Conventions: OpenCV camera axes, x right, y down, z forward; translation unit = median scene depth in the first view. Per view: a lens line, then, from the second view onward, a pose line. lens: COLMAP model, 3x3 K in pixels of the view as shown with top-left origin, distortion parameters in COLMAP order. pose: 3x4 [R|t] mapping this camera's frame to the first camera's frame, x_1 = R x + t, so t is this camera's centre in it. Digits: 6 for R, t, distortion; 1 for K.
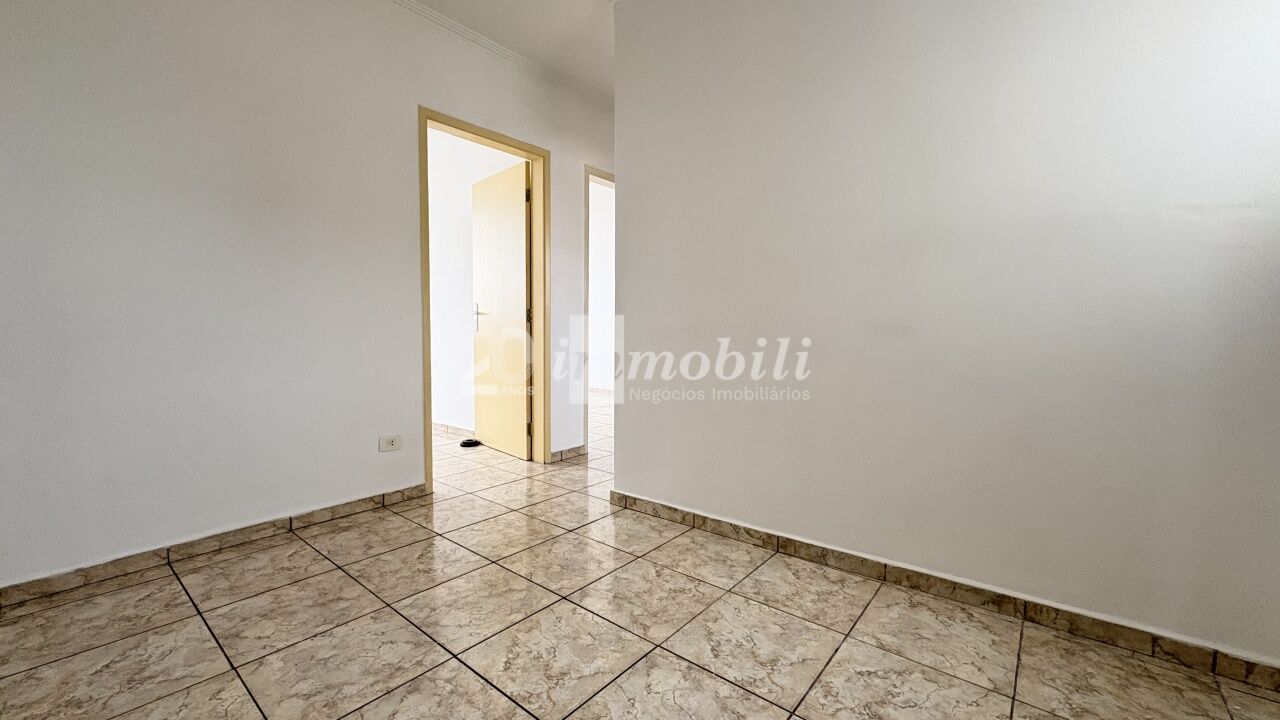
lens RADIAL K [[510.0, 0, 640.0], [0, 510.0, 360.0], [0, 0, 1]] dist [0.001178, 0.000111]
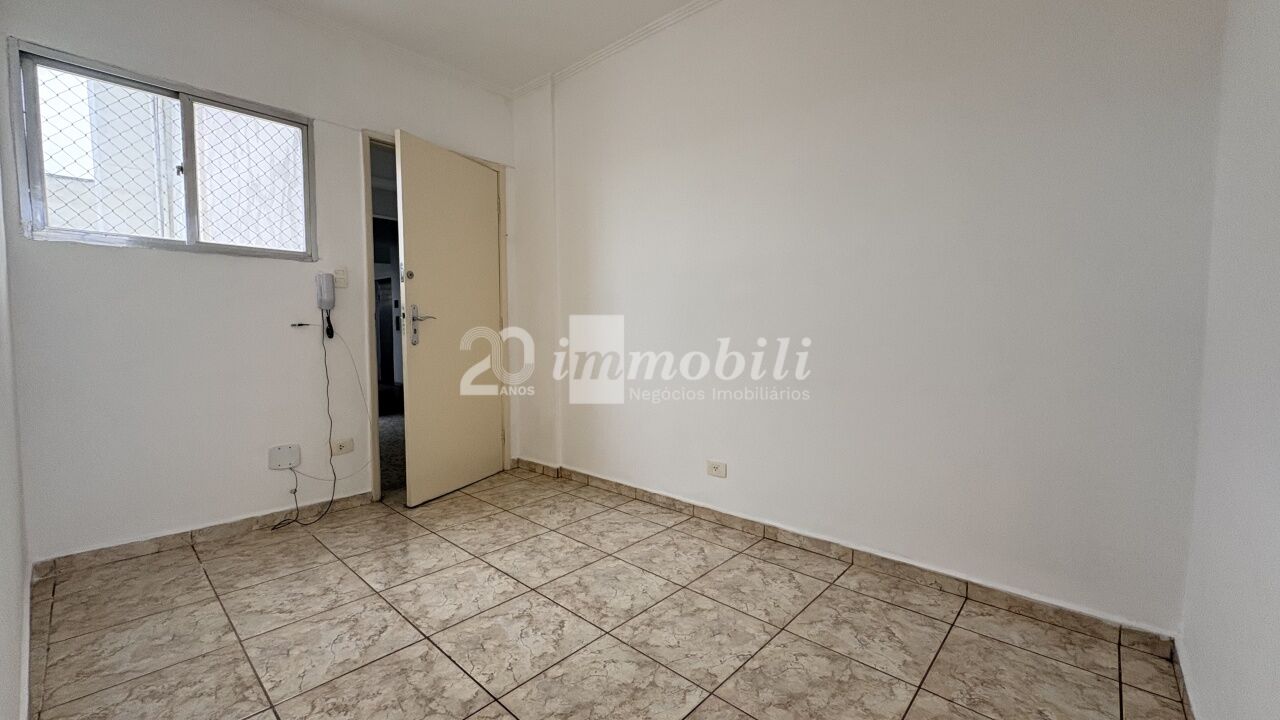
lens RADIAL K [[510.0, 0, 640.0], [0, 510.0, 360.0], [0, 0, 1]] dist [0.001178, 0.000111]
pose [[-0.998526, -0.013963, 0.052451, -0.483934], [-0.007404, 0.992352, 0.123217, -0.174389], [-0.053770, 0.122647, -0.990993, 2.046597]]
